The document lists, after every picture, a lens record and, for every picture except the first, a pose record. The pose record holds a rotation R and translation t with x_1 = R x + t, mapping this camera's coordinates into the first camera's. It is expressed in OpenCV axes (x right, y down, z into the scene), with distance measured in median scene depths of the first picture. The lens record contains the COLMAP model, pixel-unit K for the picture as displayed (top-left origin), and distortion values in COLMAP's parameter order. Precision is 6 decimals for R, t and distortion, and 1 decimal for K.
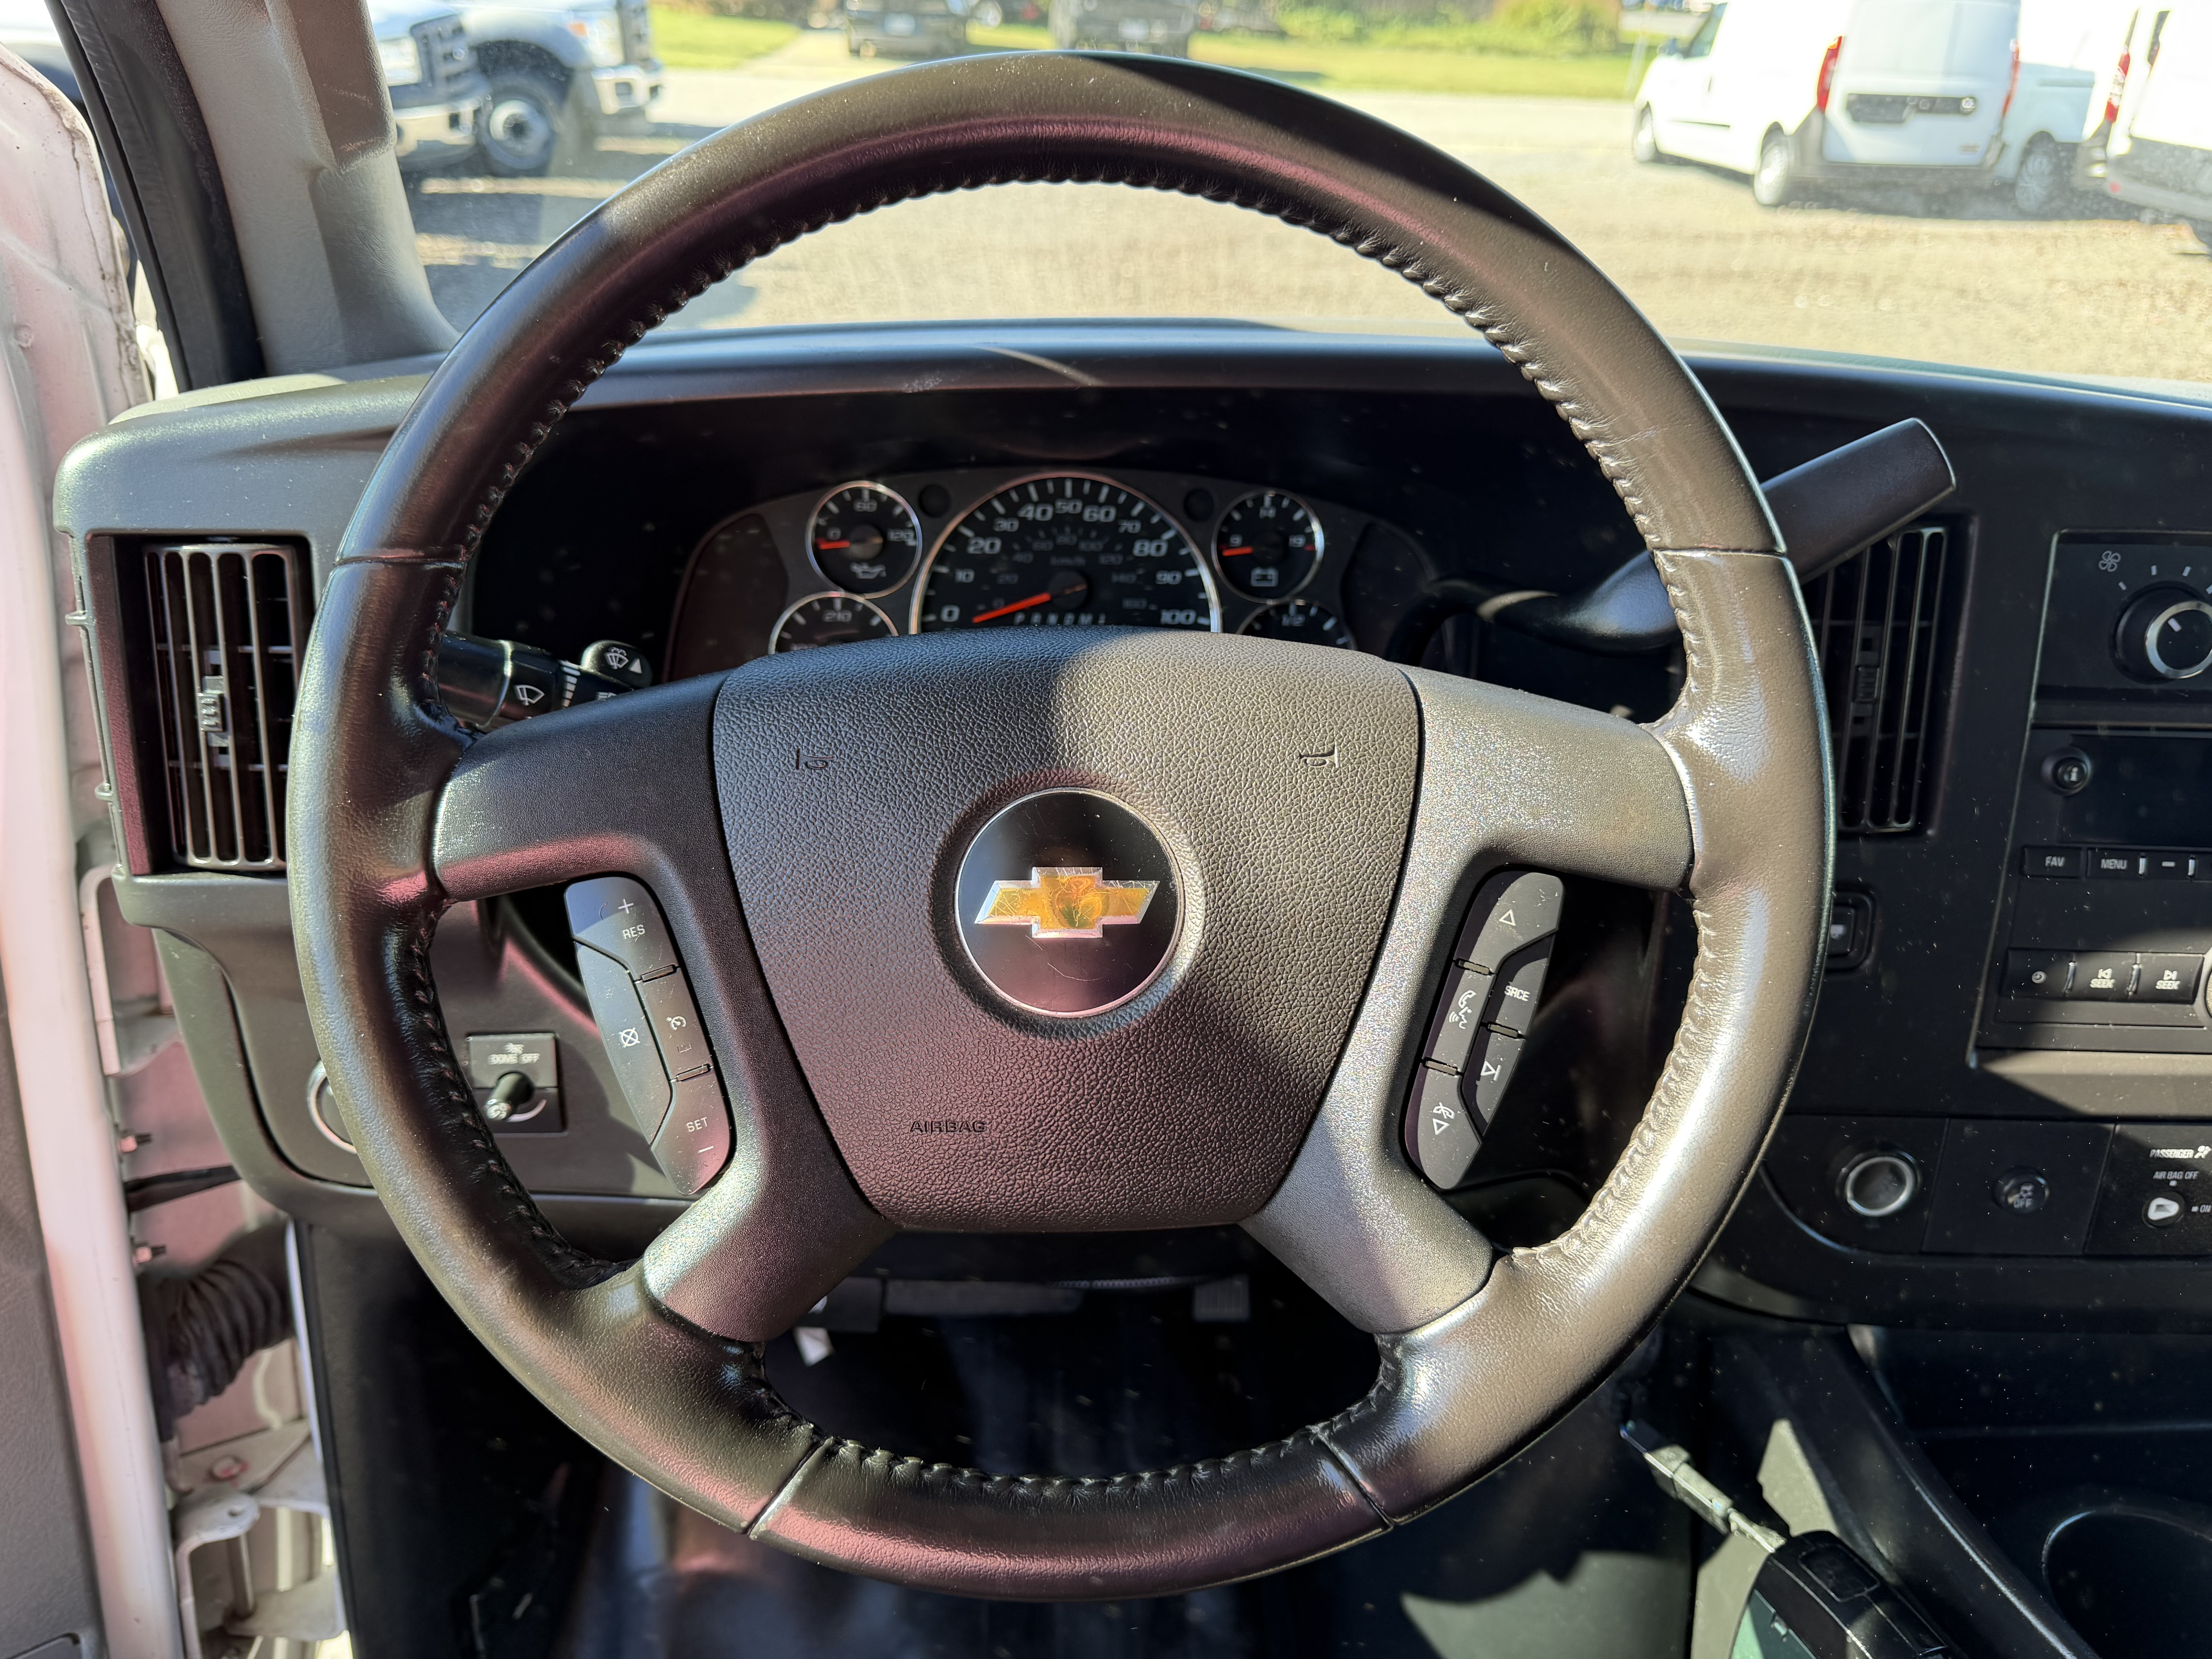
lens RADIAL K [[1550.2, 0, 1100.3], [0, 1550.2, 843.6], [0, 0, 1]] dist [0.076312, -0.106126]
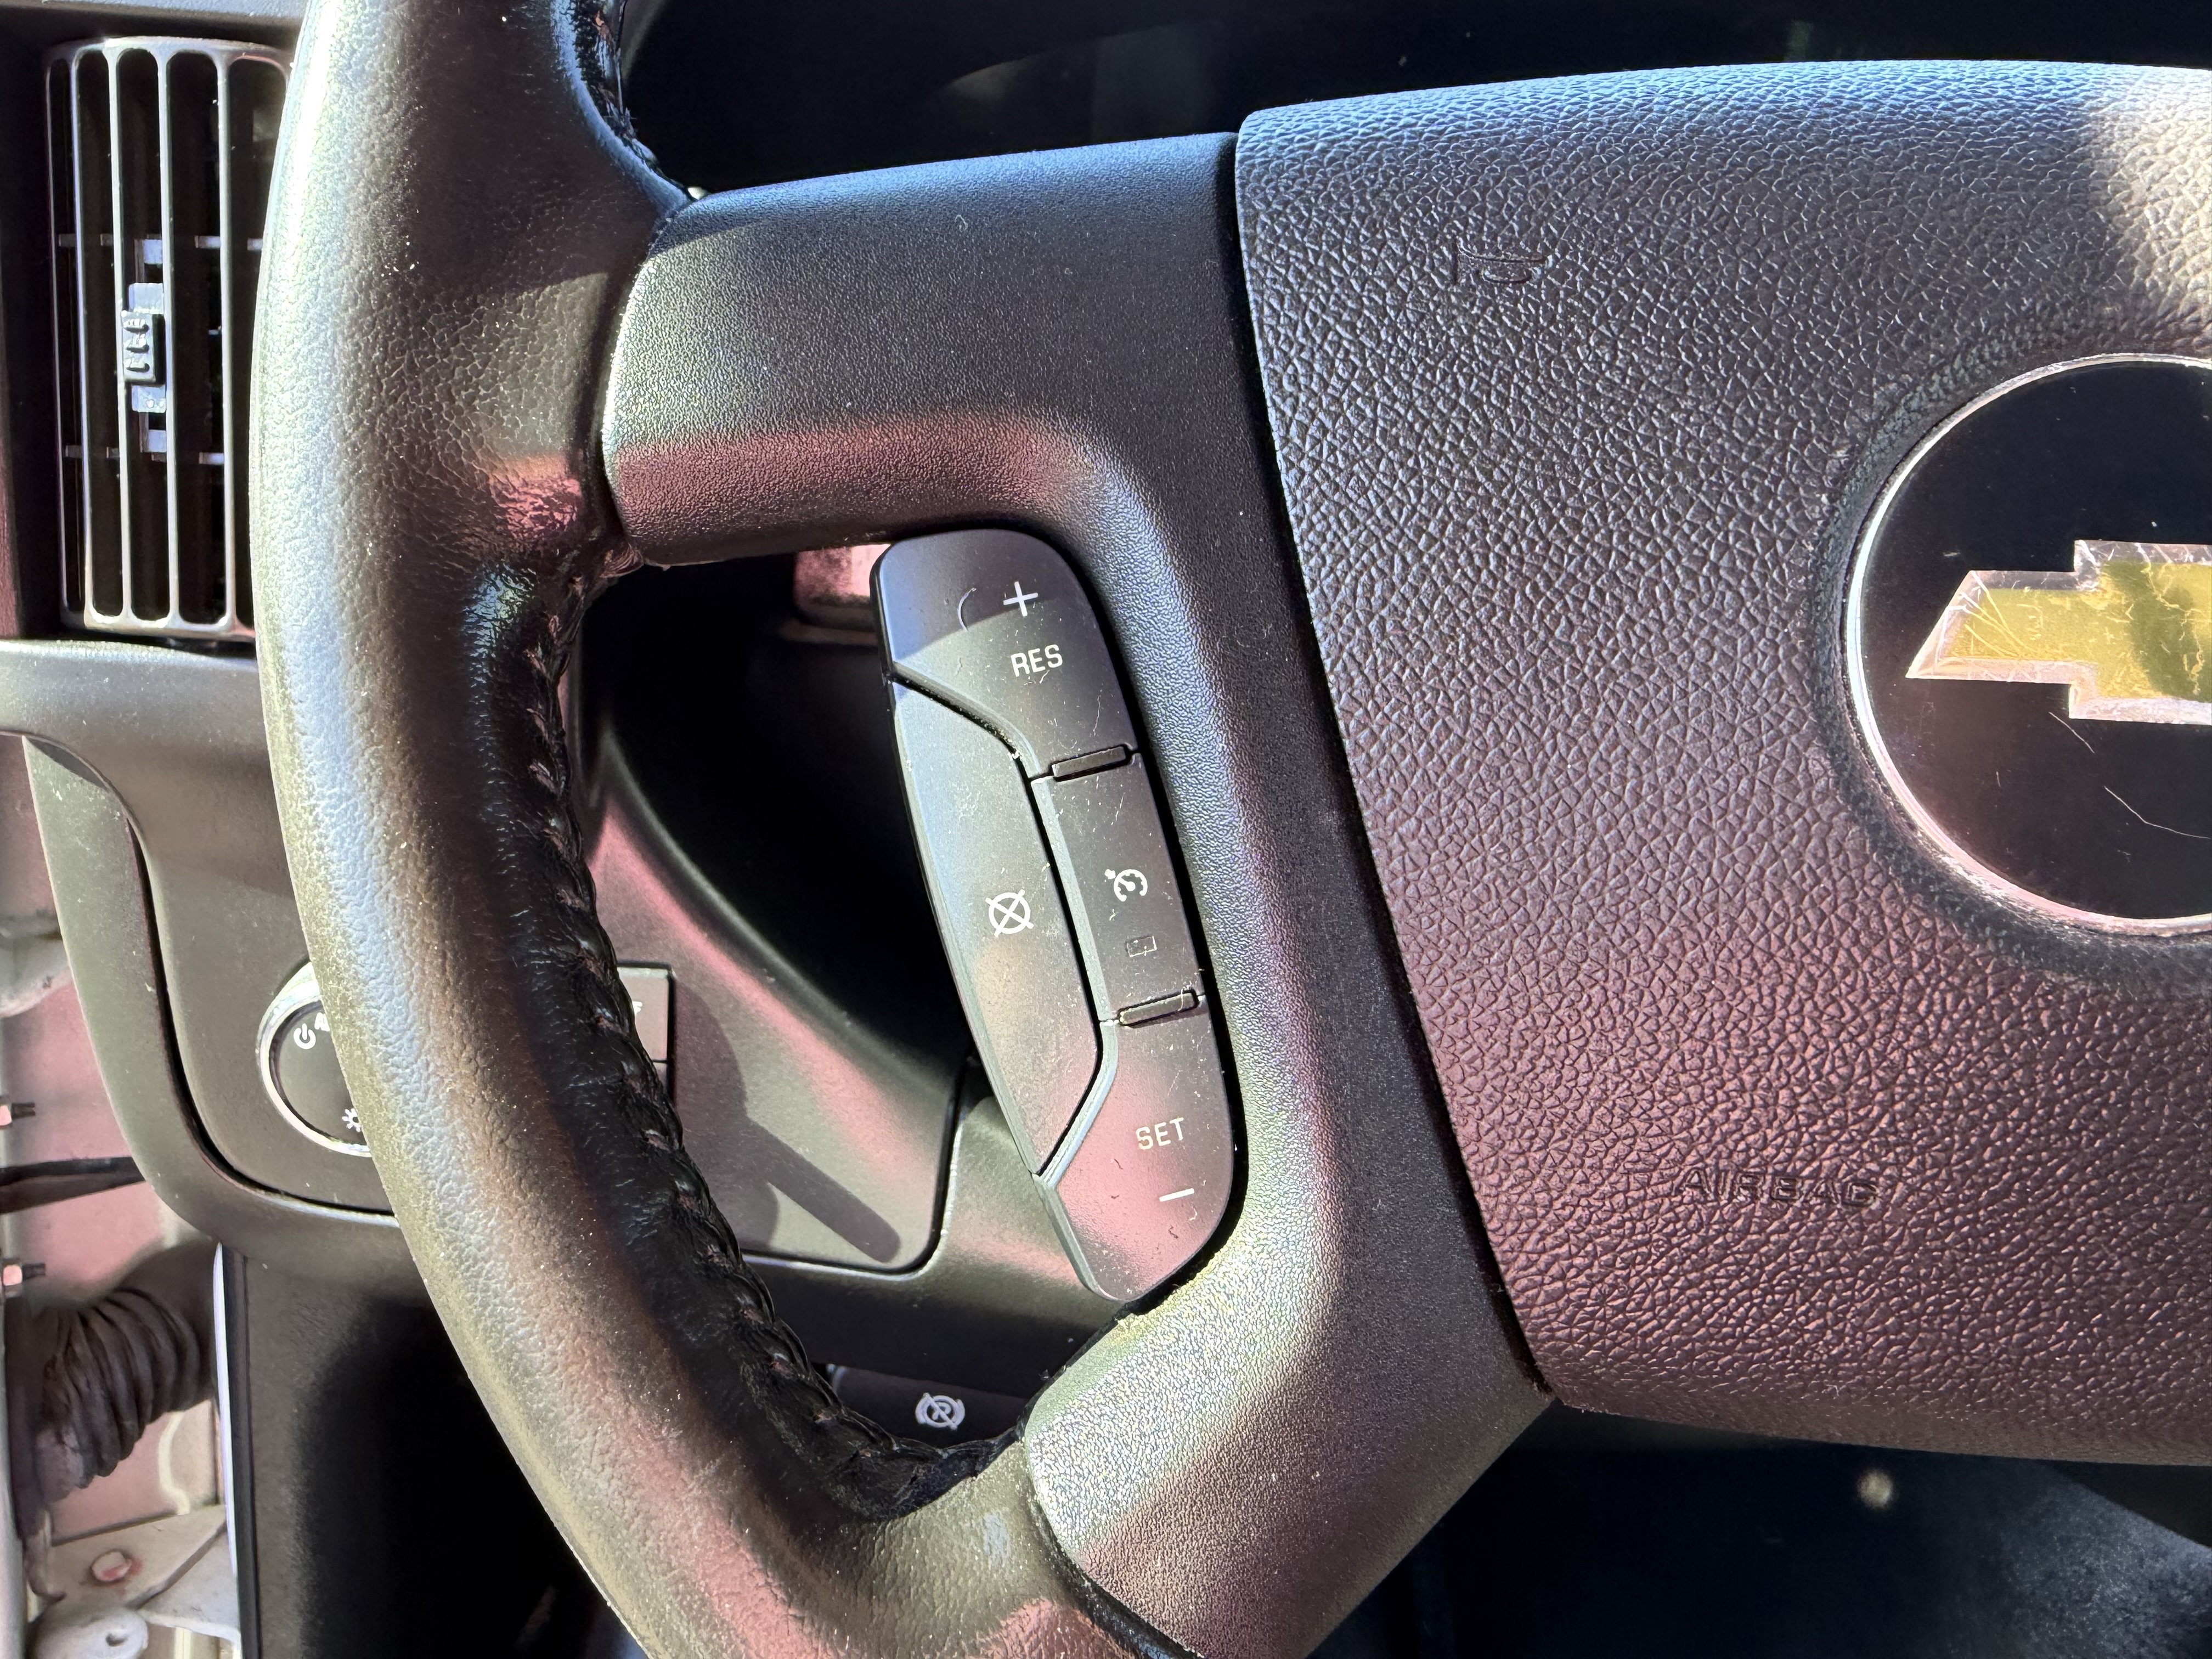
lens RADIAL K [[1871.5, 0, 1105.8], [0, 1871.5, 790.3], [0, 0, 1]] dist [0.077618, -0.102761]
pose [[0.996681, 0.059405, -0.055657, -0.166264], [-0.060826, 0.997855, -0.024185, 0.067775], [0.054101, 0.027490, 0.998157, 0.330004]]
